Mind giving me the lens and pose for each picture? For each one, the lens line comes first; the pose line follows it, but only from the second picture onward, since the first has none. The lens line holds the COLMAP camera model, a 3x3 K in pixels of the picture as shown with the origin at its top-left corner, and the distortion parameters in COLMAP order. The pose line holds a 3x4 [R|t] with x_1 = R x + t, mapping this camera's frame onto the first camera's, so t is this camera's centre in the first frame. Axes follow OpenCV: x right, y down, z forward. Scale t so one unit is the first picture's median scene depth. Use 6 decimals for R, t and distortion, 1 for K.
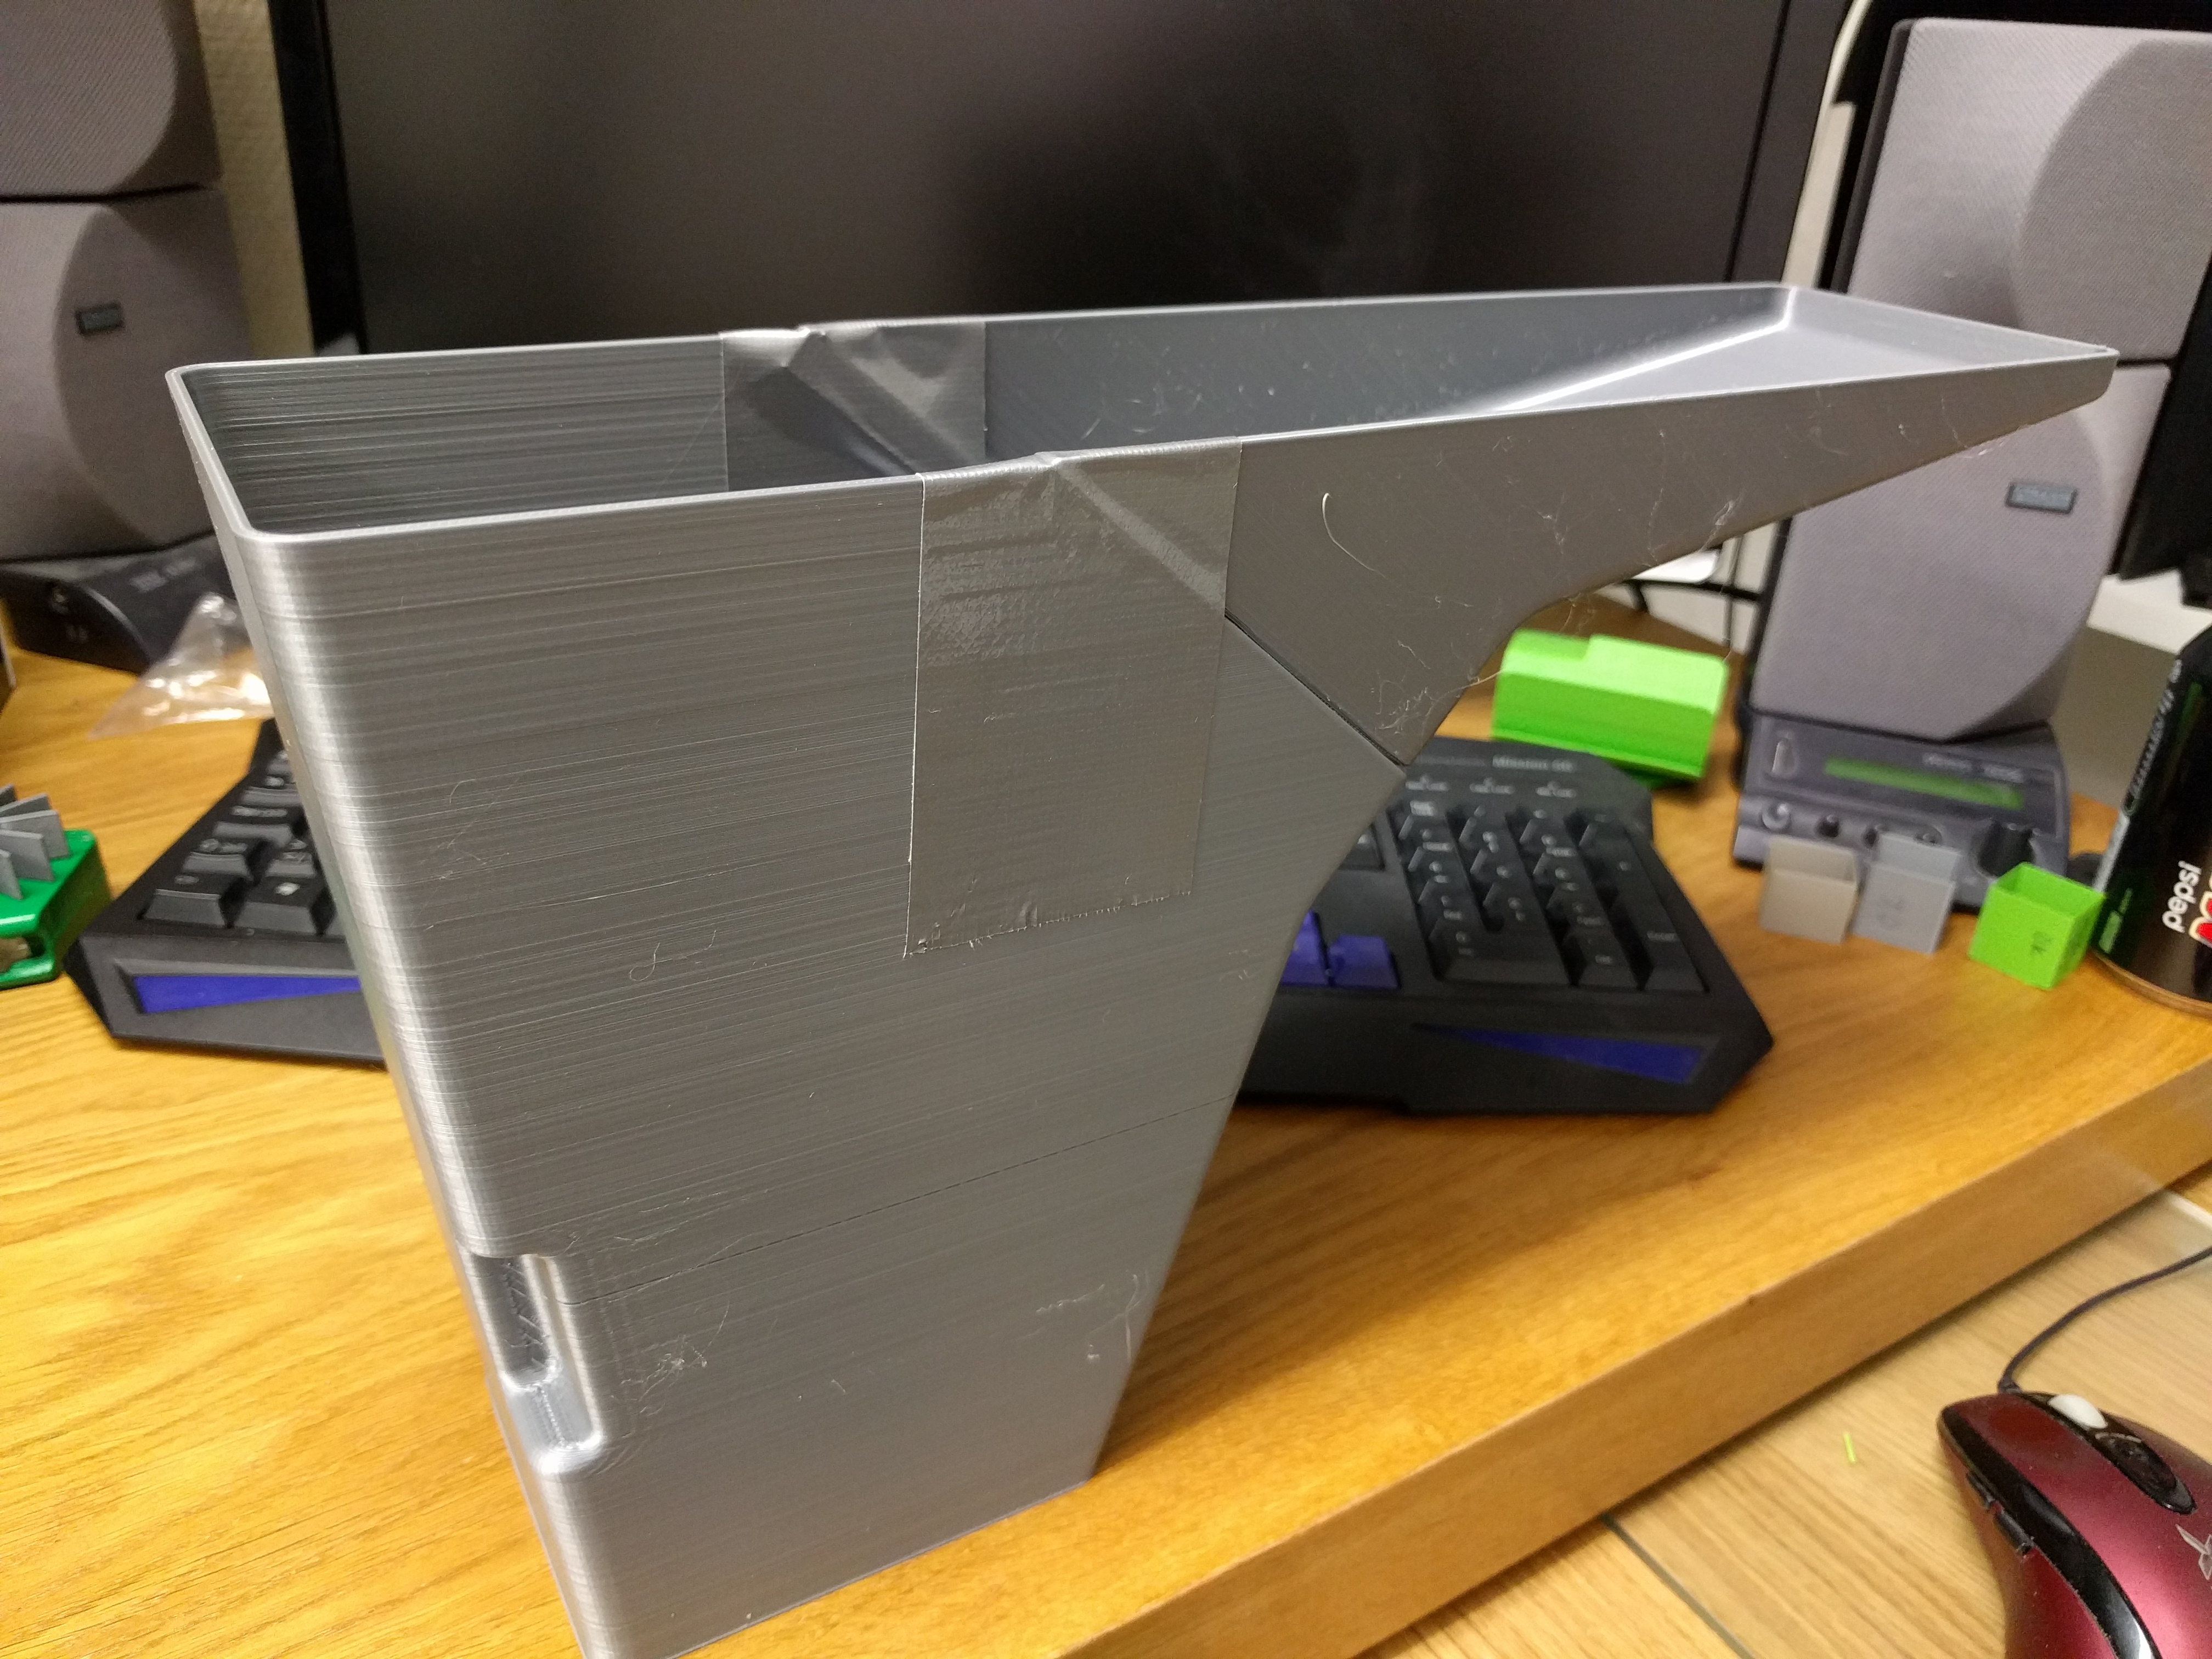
lens RADIAL K [[1674.5, 0, 1097.8], [0, 1674.5, 833.2], [0, 0, 1]] dist [-0.038222, 0.046966]
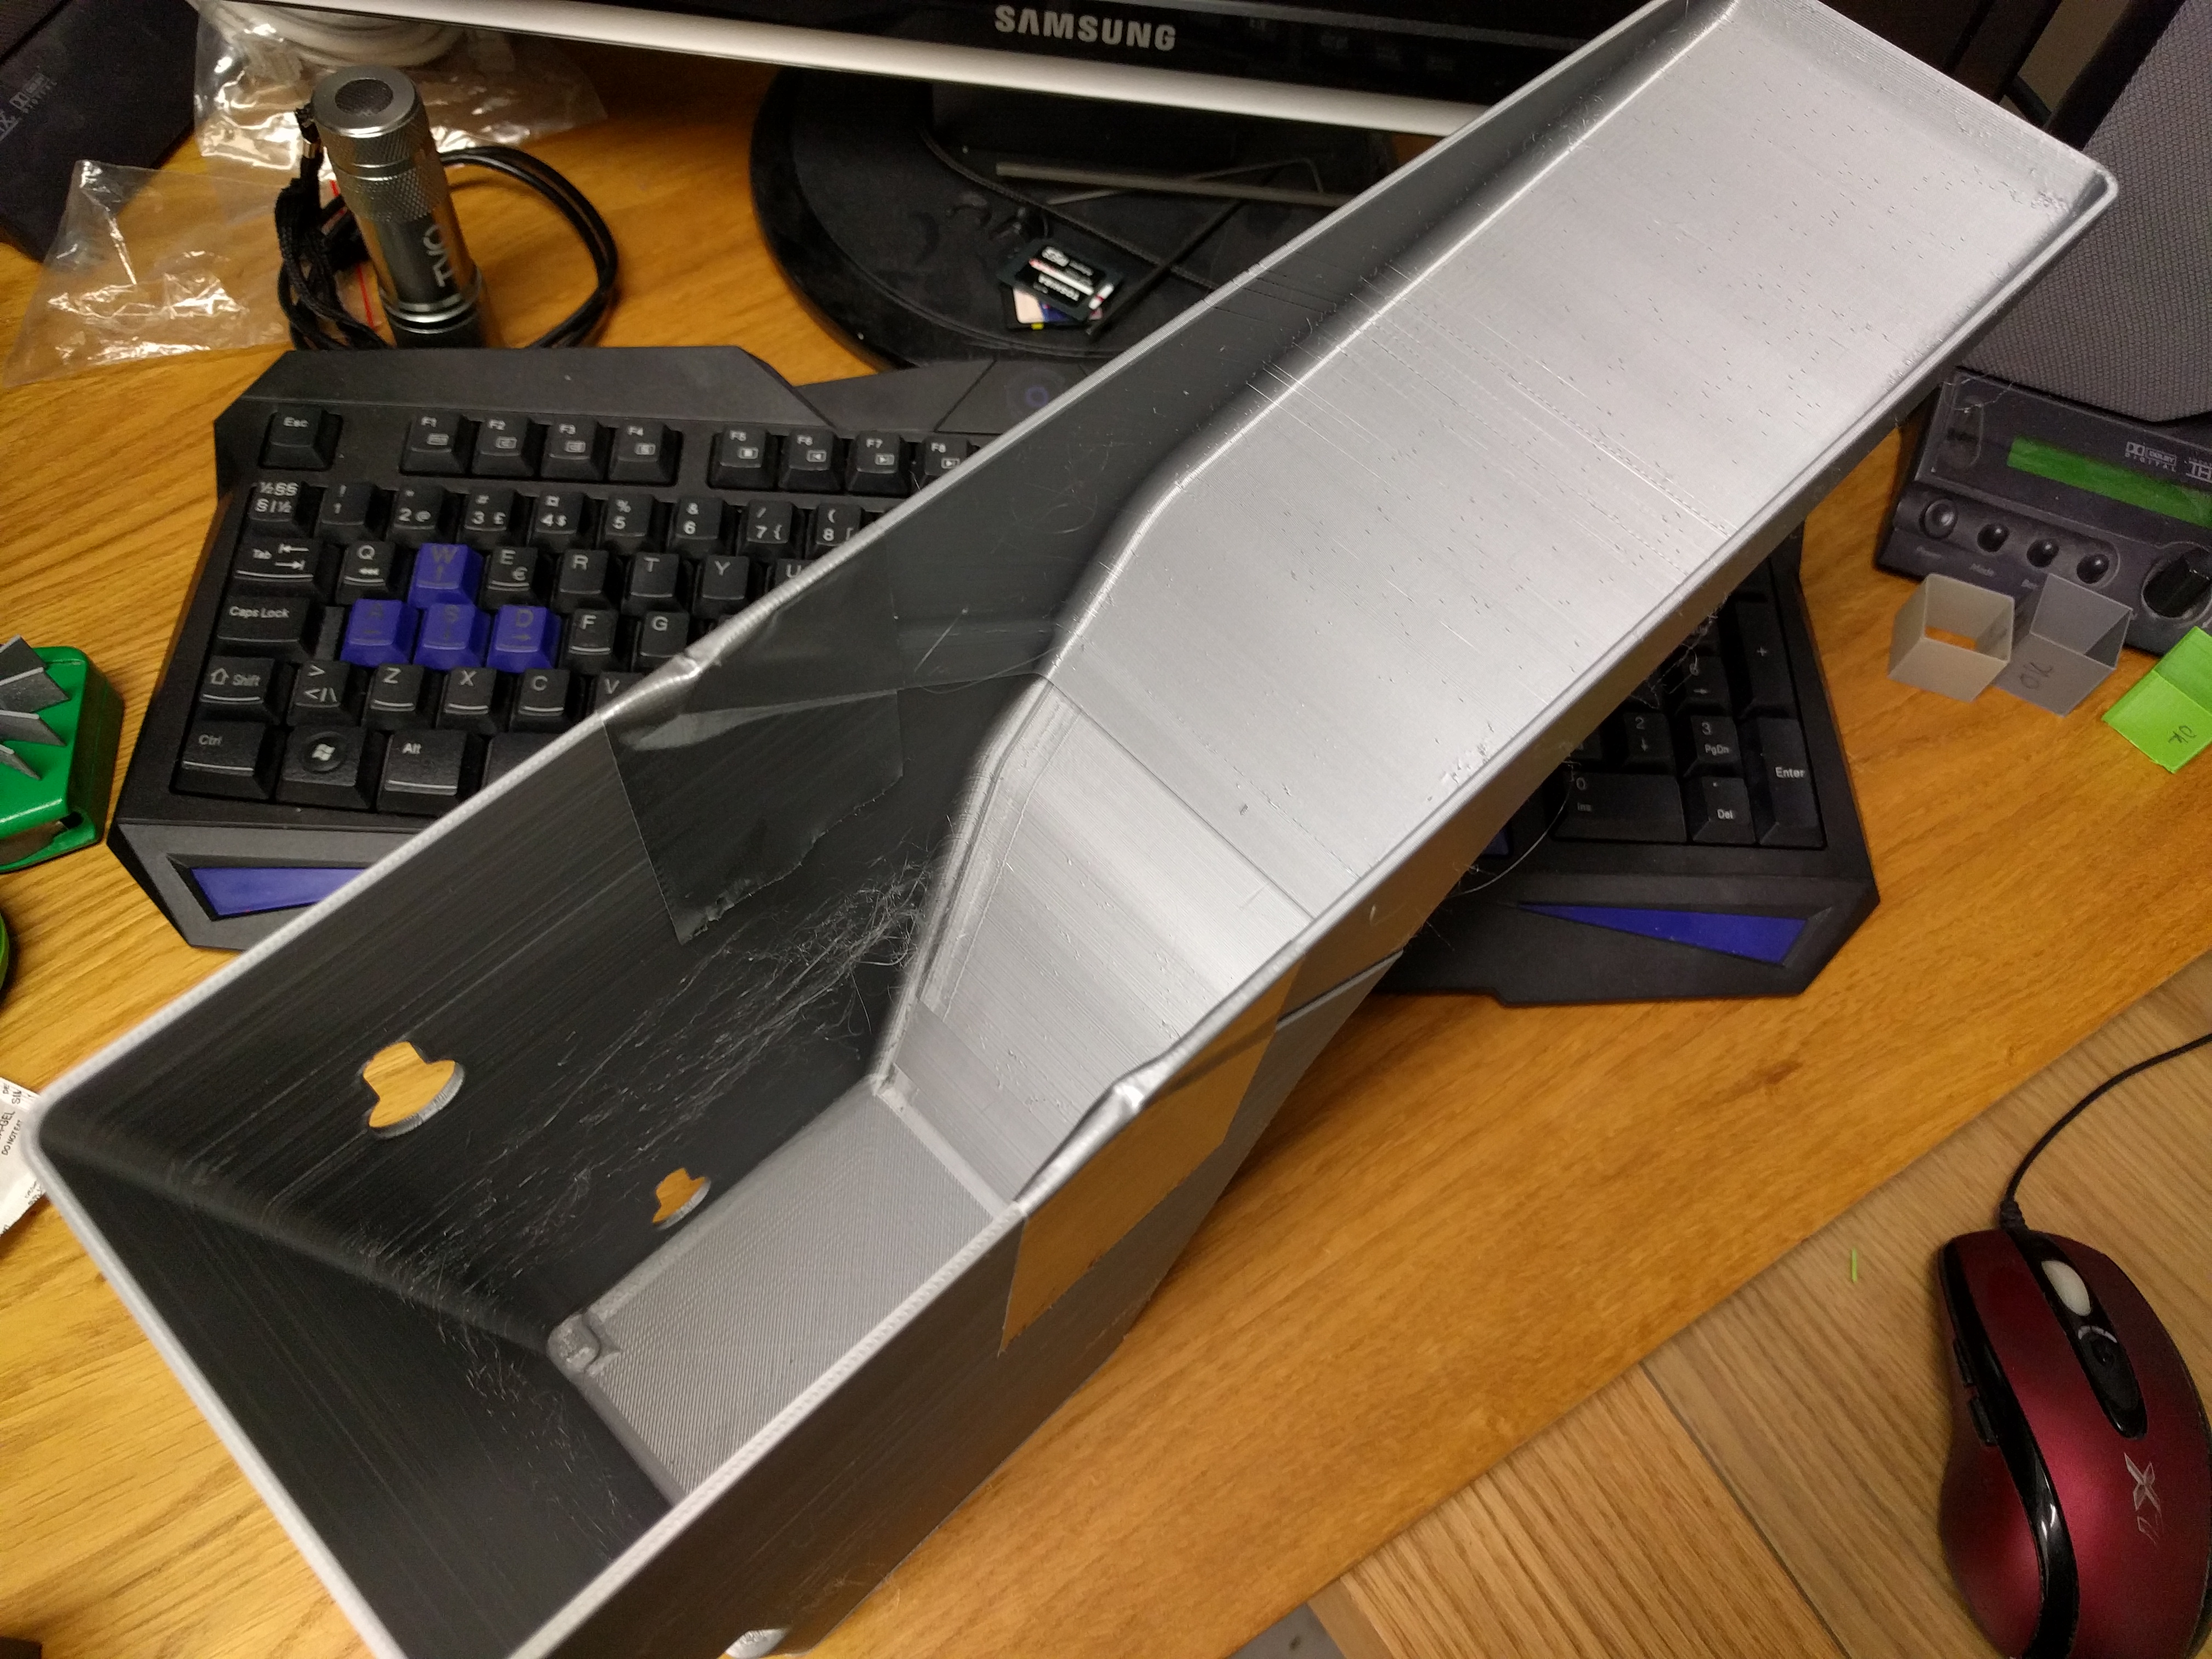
lens RADIAL K [[1674.5, 0, 1097.8], [0, 1674.5, 833.2], [0, 0, 1]] dist [-0.038222, 0.046966]
pose [[0.999870, 0.009691, 0.012902, -0.076506], [-0.015153, 0.838765, 0.544283, -0.482318], [-0.005548, -0.544408, 0.838802, 0.221068]]
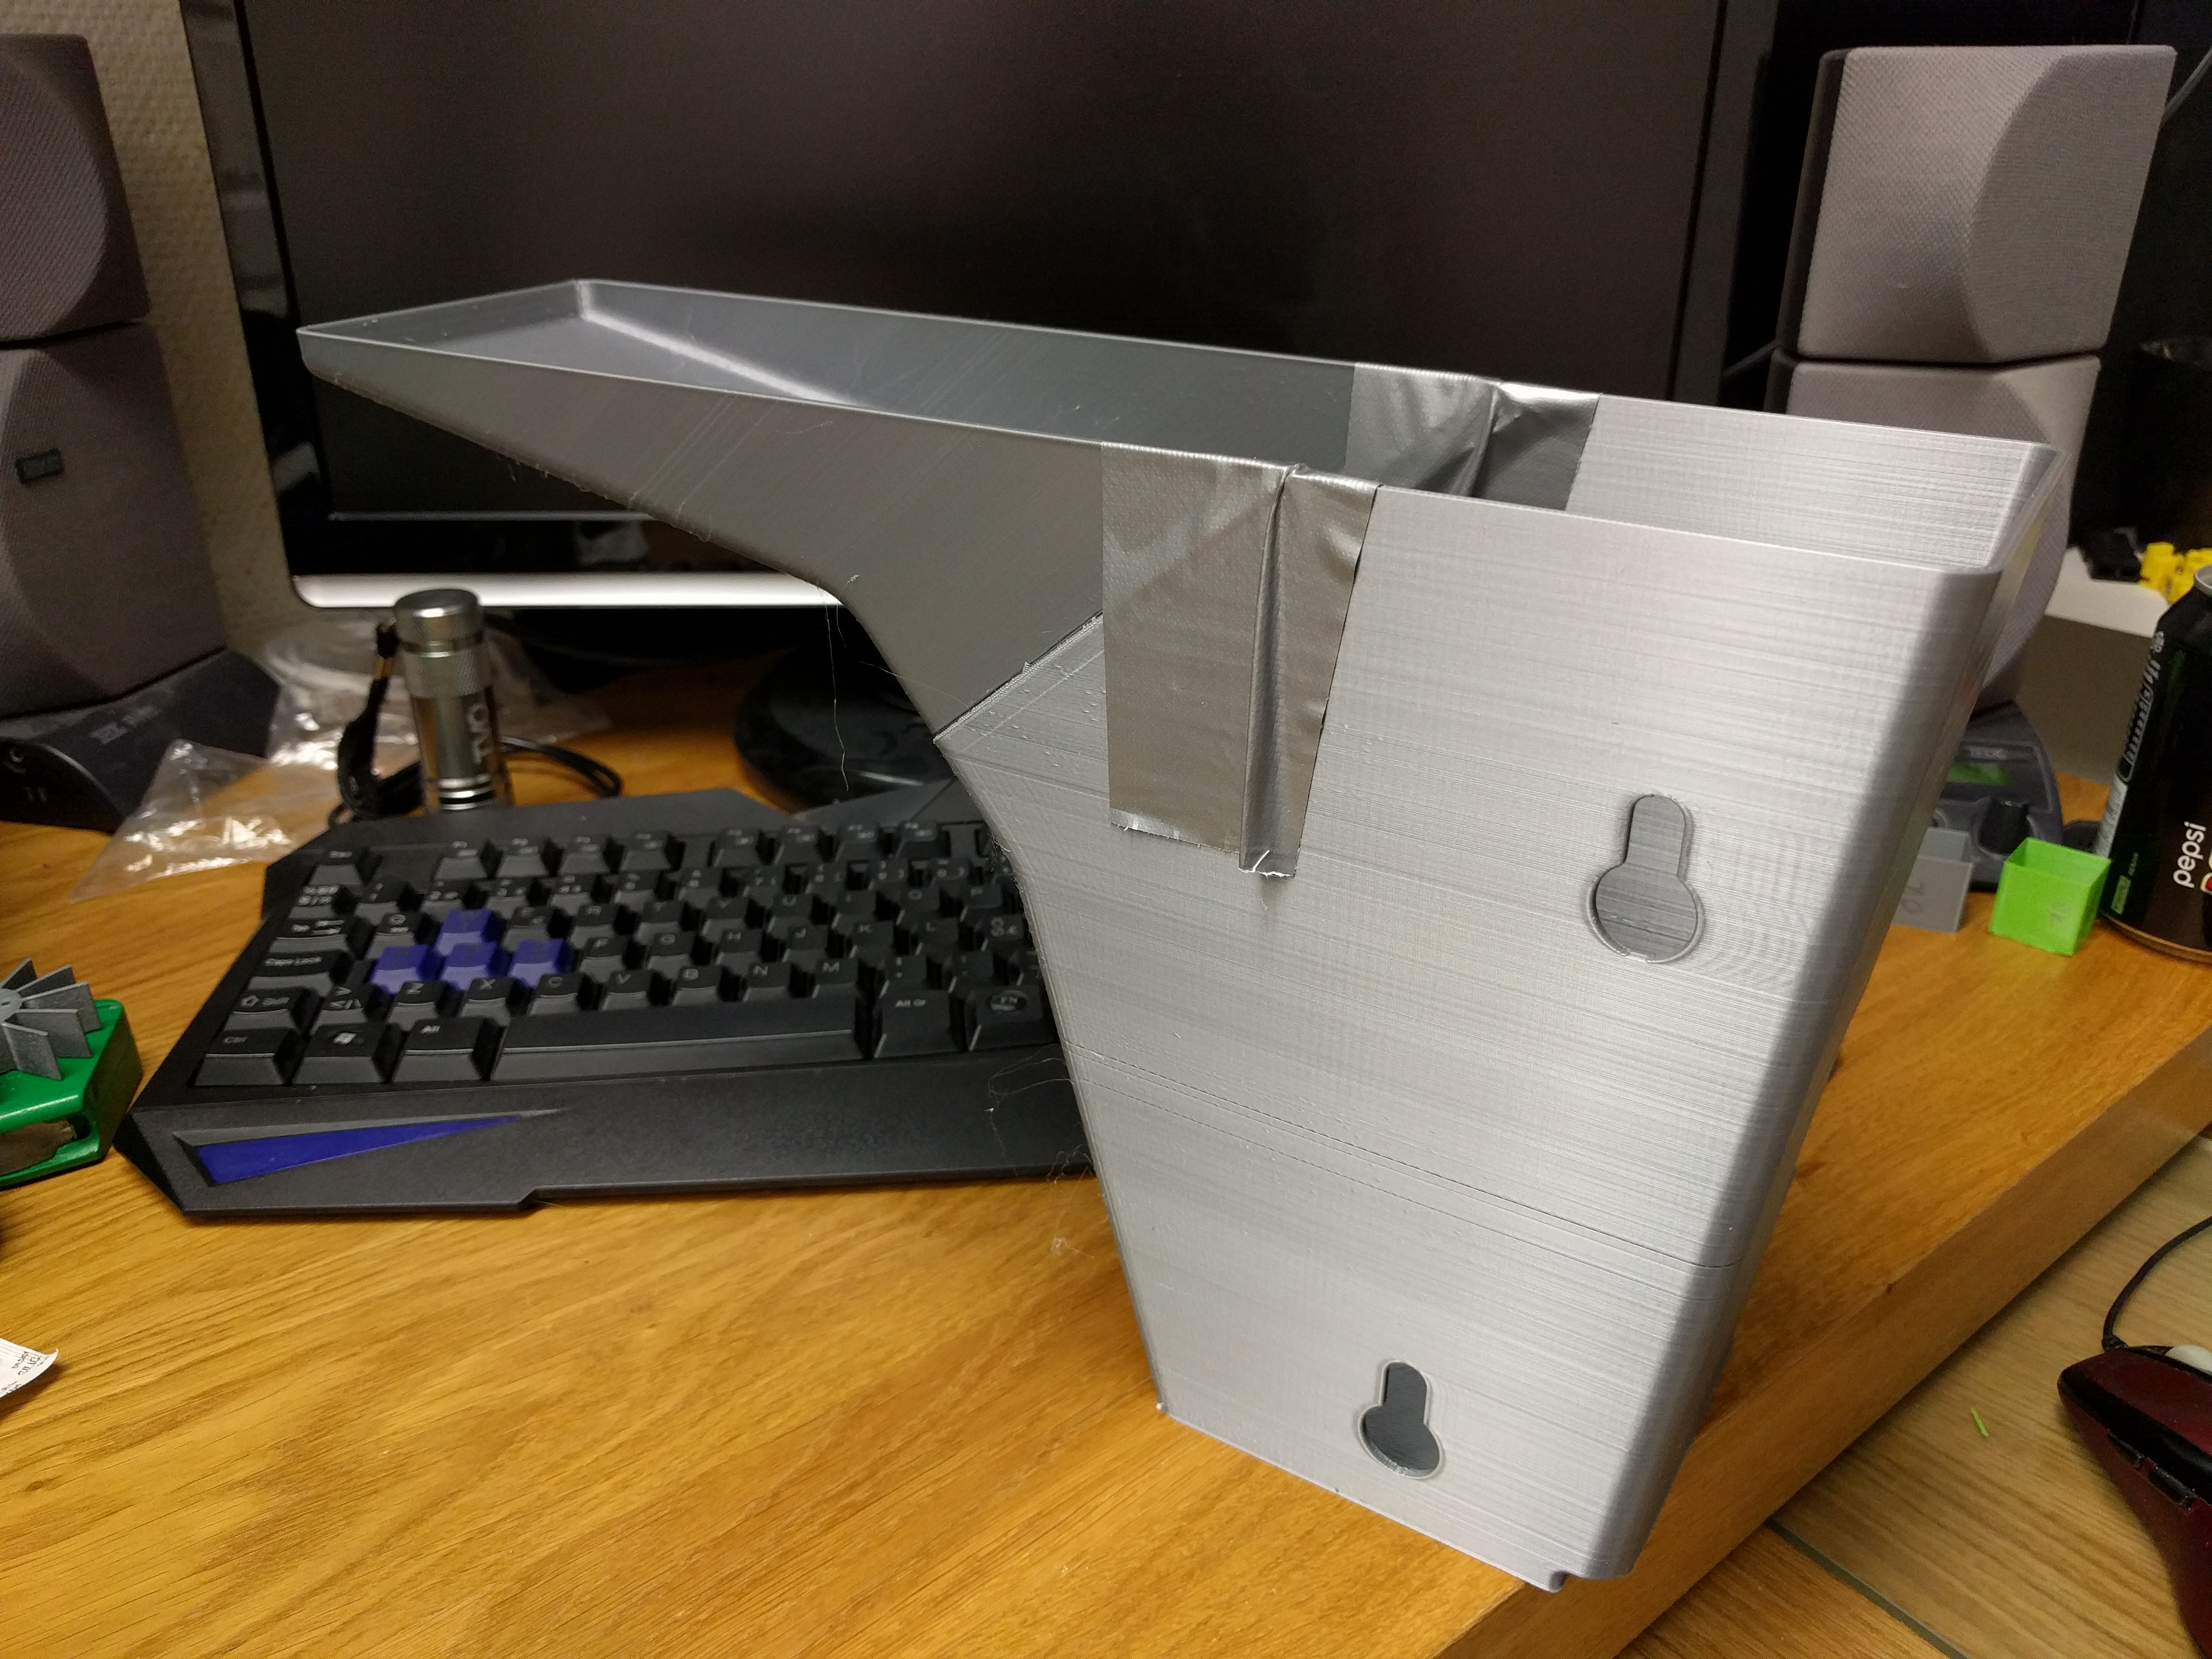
lens RADIAL K [[1674.5, 0, 1097.8], [0, 1674.5, 833.2], [0, 0, 1]] dist [-0.038222, 0.046966]
pose [[0.992291, -0.096216, 0.078112, -0.131701], [0.098765, 0.994675, -0.029443, -0.014586], [-0.074863, 0.036931, 0.996510, 0.007526]]
